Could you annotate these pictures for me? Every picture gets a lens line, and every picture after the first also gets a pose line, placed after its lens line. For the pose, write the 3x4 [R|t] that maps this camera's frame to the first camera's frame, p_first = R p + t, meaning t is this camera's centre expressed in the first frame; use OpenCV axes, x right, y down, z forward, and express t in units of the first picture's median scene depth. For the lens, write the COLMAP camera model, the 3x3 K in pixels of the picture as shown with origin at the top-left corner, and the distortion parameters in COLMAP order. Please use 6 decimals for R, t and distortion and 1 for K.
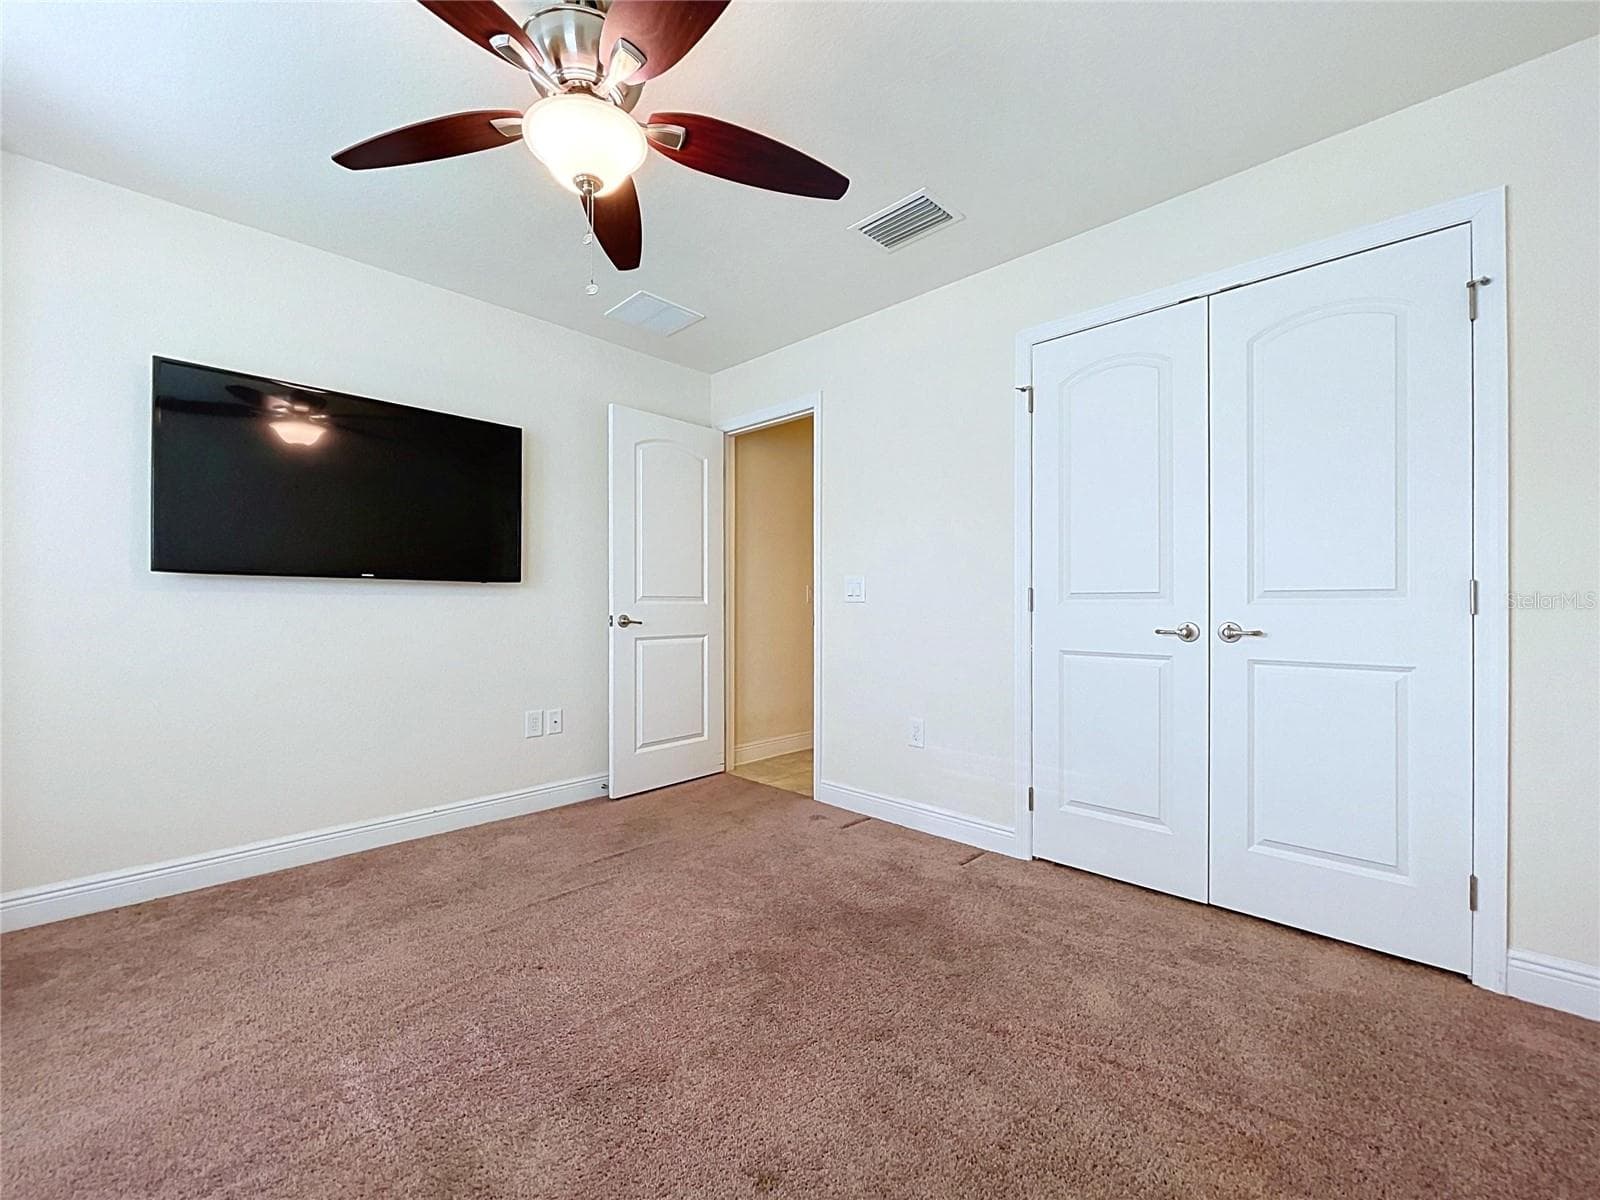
lens RADIAL K [[662.7, 0, 780.4], [0, 662.7, 604.5], [0, 0, 1]] dist [-0.000959, -0.000190]
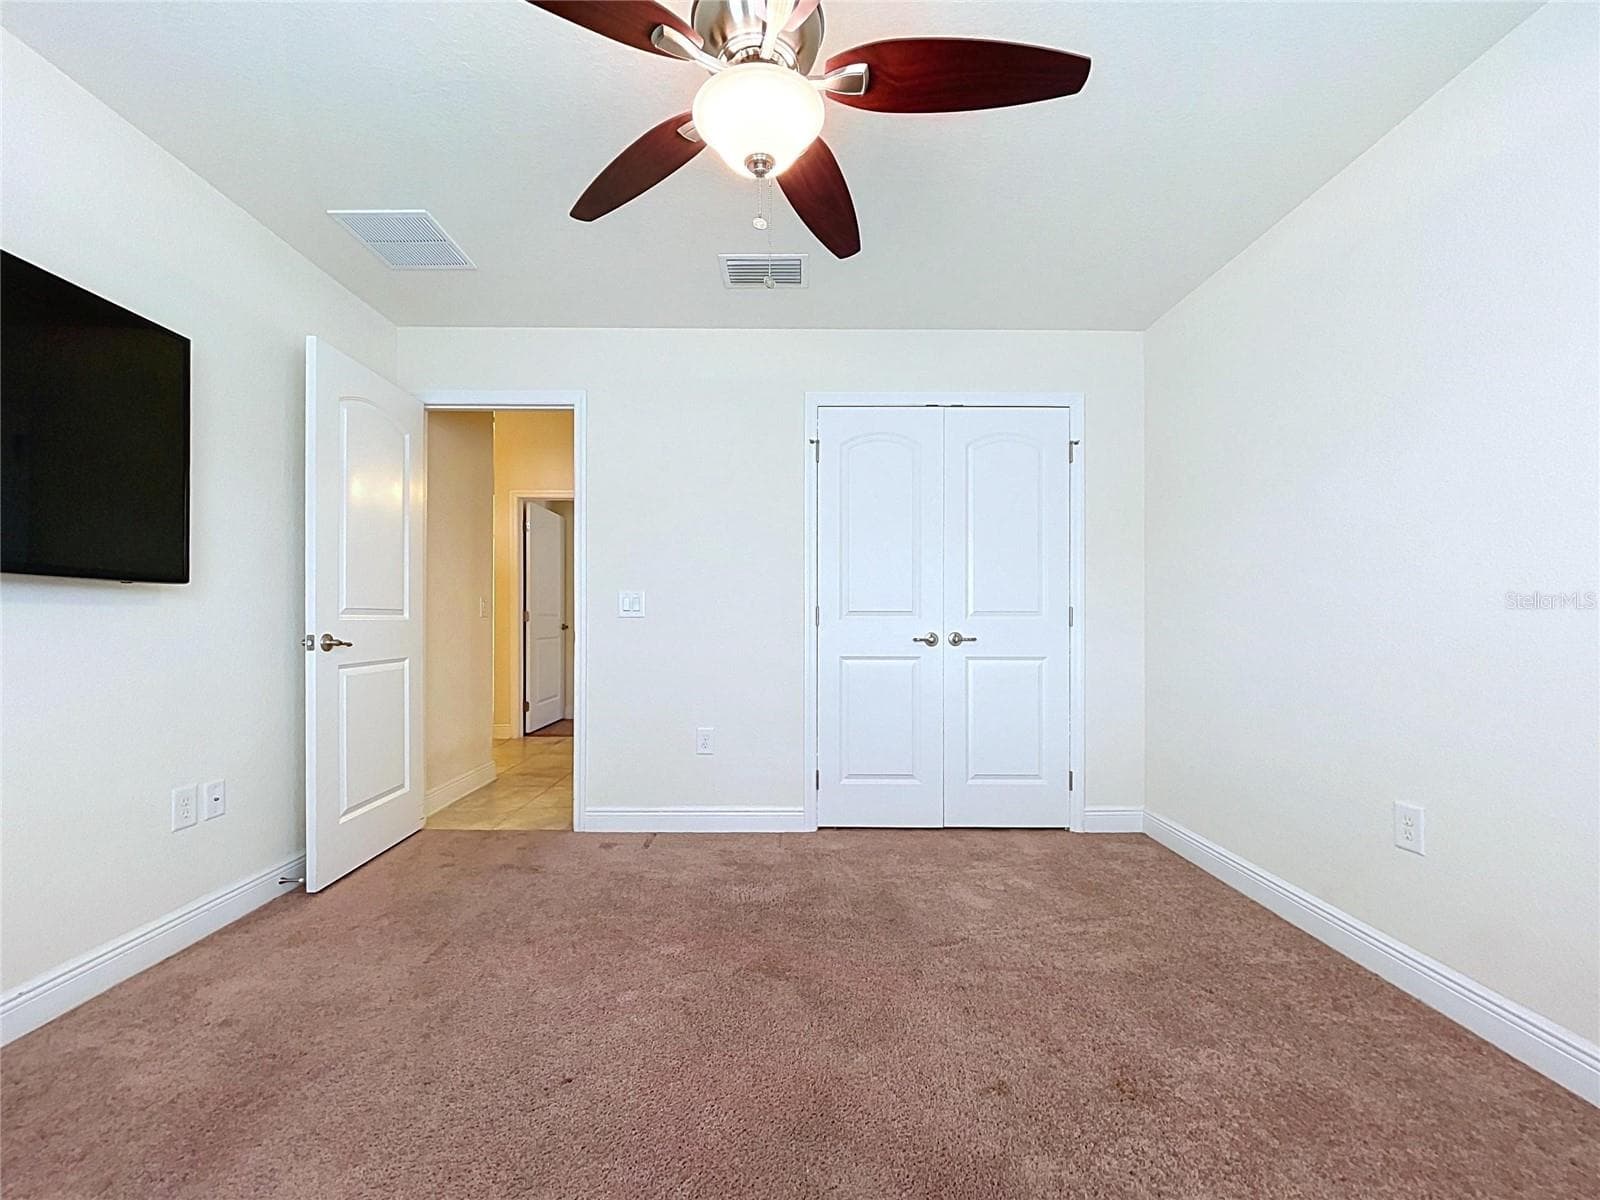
lens RADIAL K [[660.5, 0, 789.4], [0, 660.5, 619.5], [0, 0, 1]] dist [0.021540, -0.017808]
pose [[0.706220, 0.001799, 0.707990, -0.492984], [-0.001069, 0.999998, -0.001475, 0.000966], [-0.707991, 0.000285, 0.706221, 0.171741]]
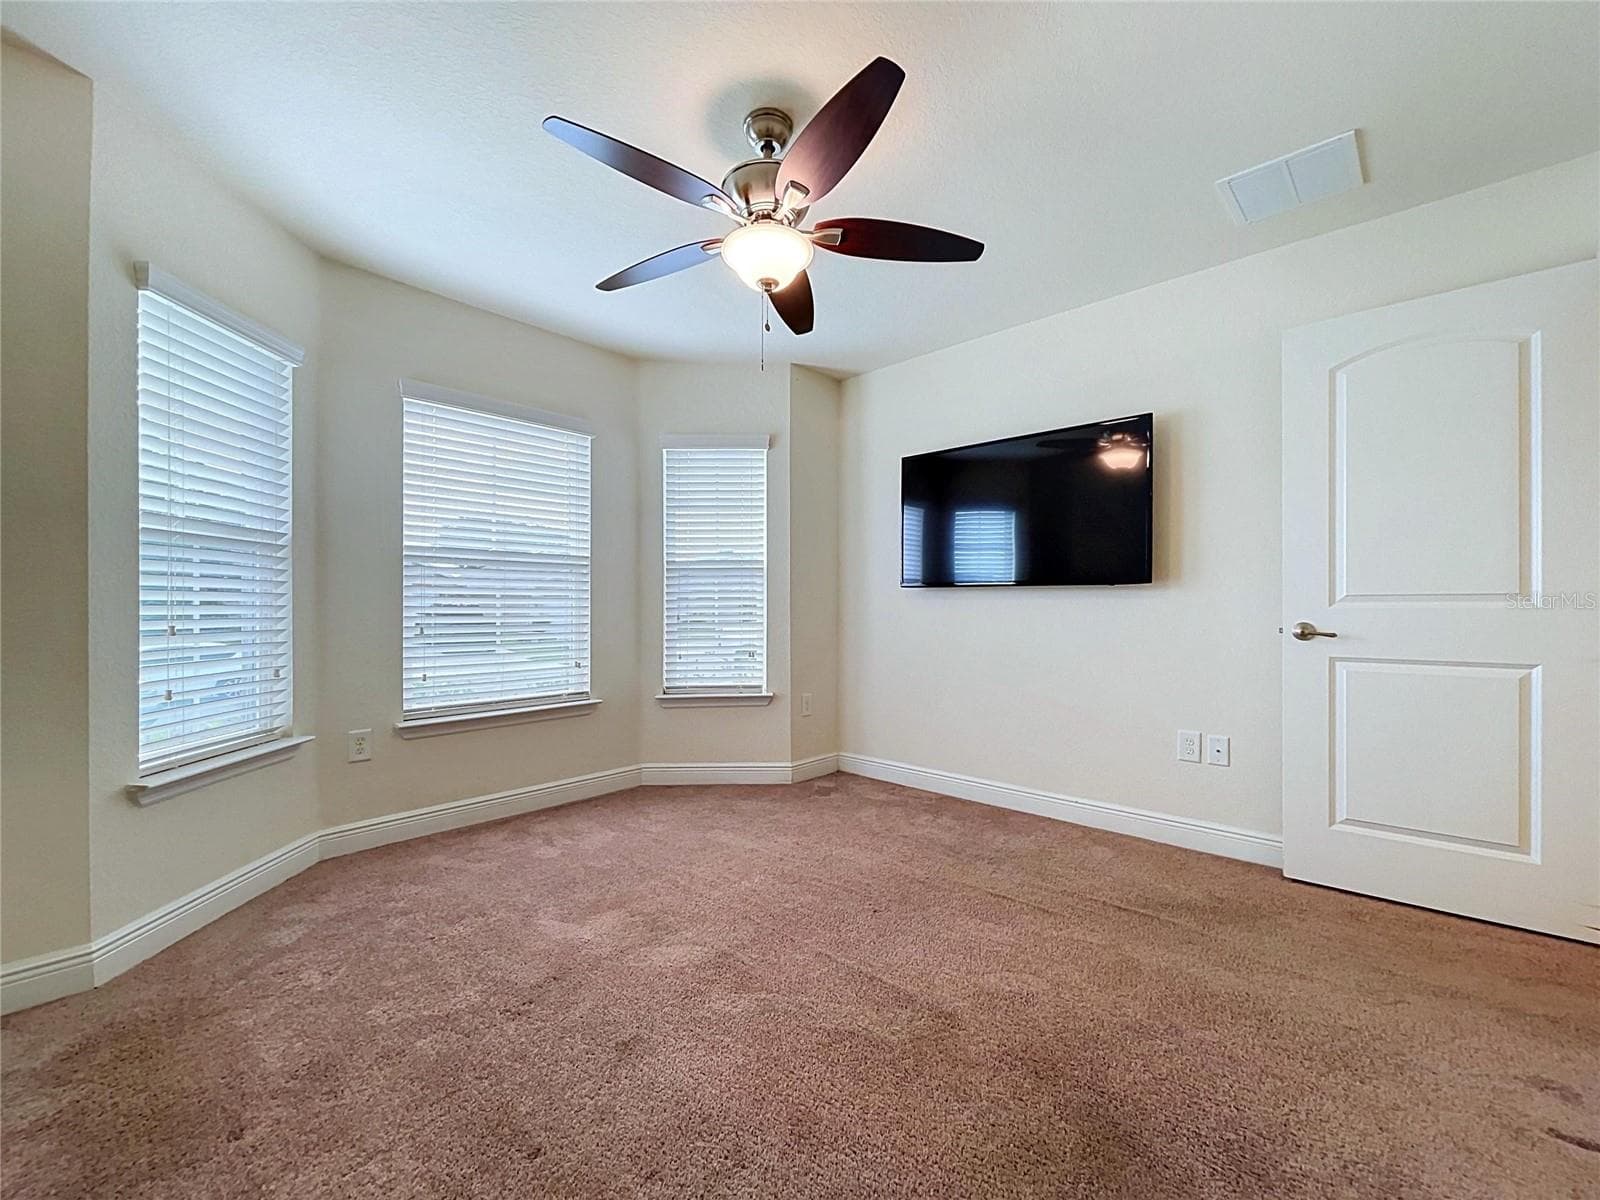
lens RADIAL K [[654.6, 0, 799.0], [0, 654.6, 605.0], [0, 0, 1]] dist [-0.000176, -0.000631]
pose [[0.030070, 0.000556, -0.999548, 0.553386], [0.002068, 0.999998, 0.000618, -0.006097], [0.999546, -0.002085, 0.030069, 0.558452]]
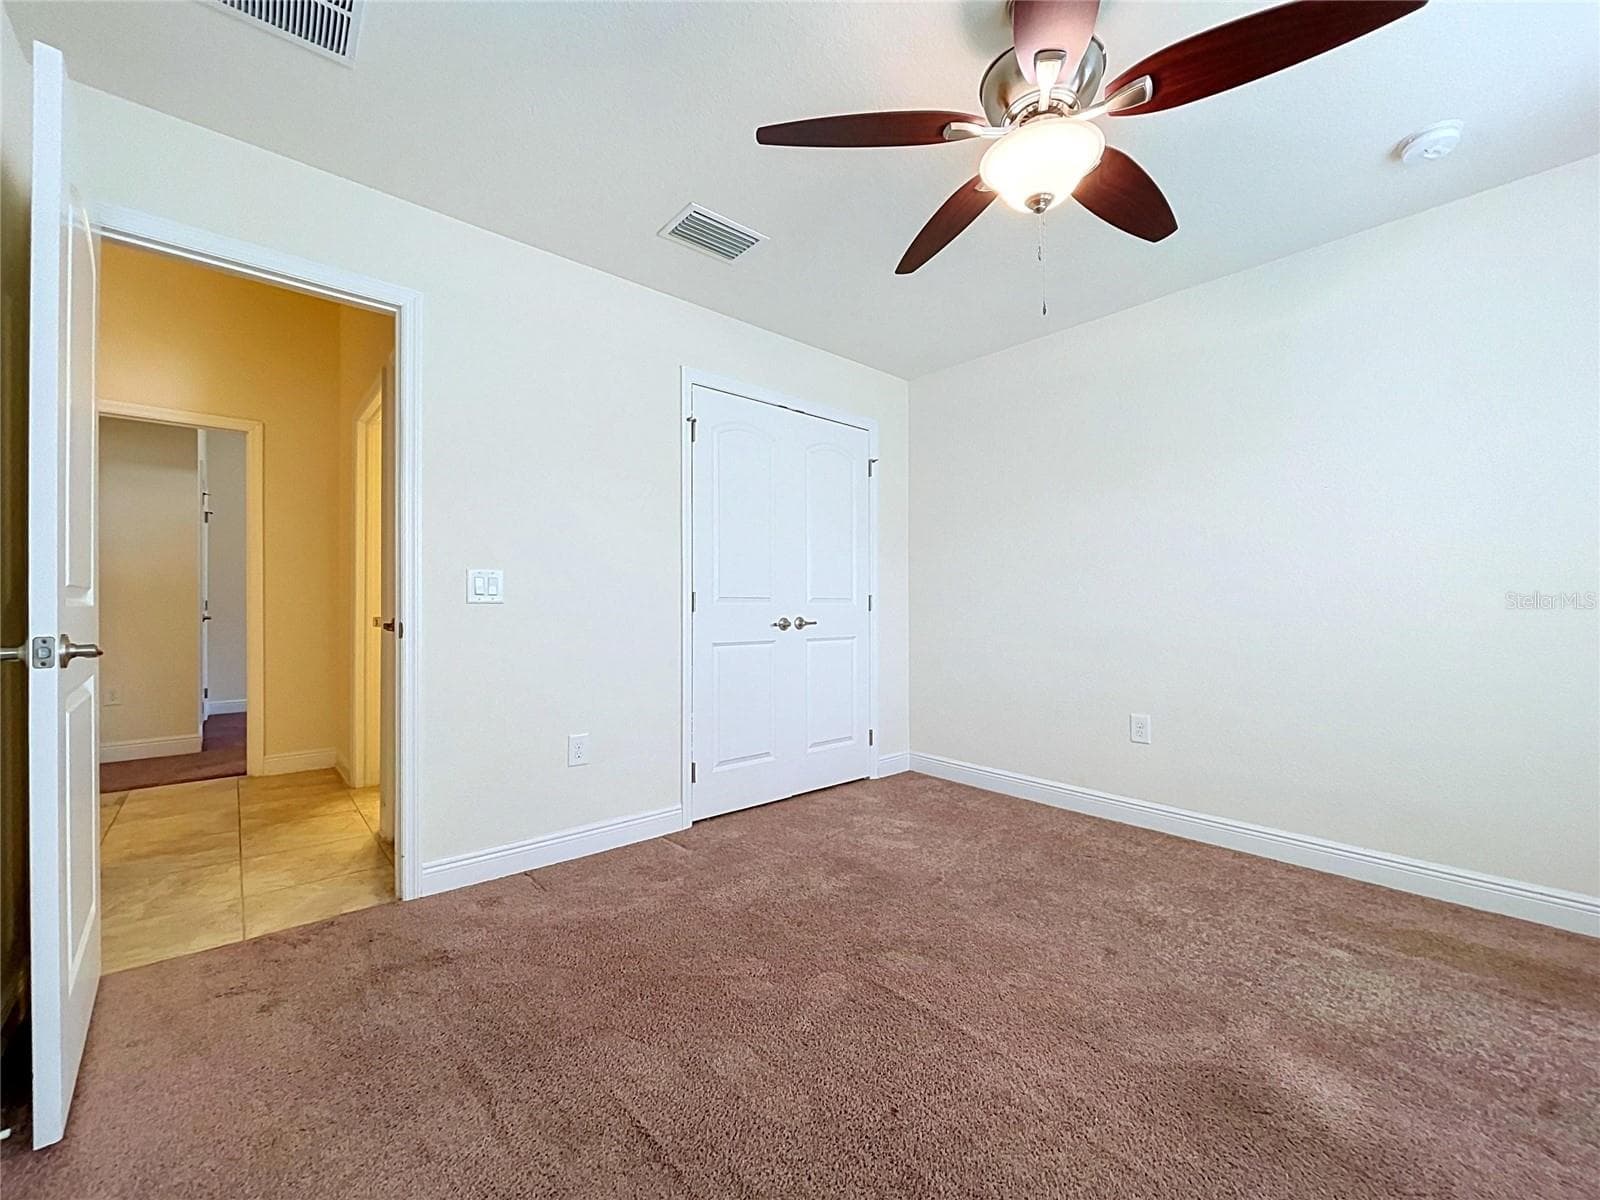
lens RADIAL K [[654.6, 0, 799.0], [0, 654.6, 605.0], [0, 0, 1]] dist [-0.000176, -0.000631]
pose [[0.053844, 0.005695, 0.998533, -0.726799], [0.004577, 0.999972, -0.005950, 0.005840], [-0.998539, 0.004891, 0.053816, 0.717134]]
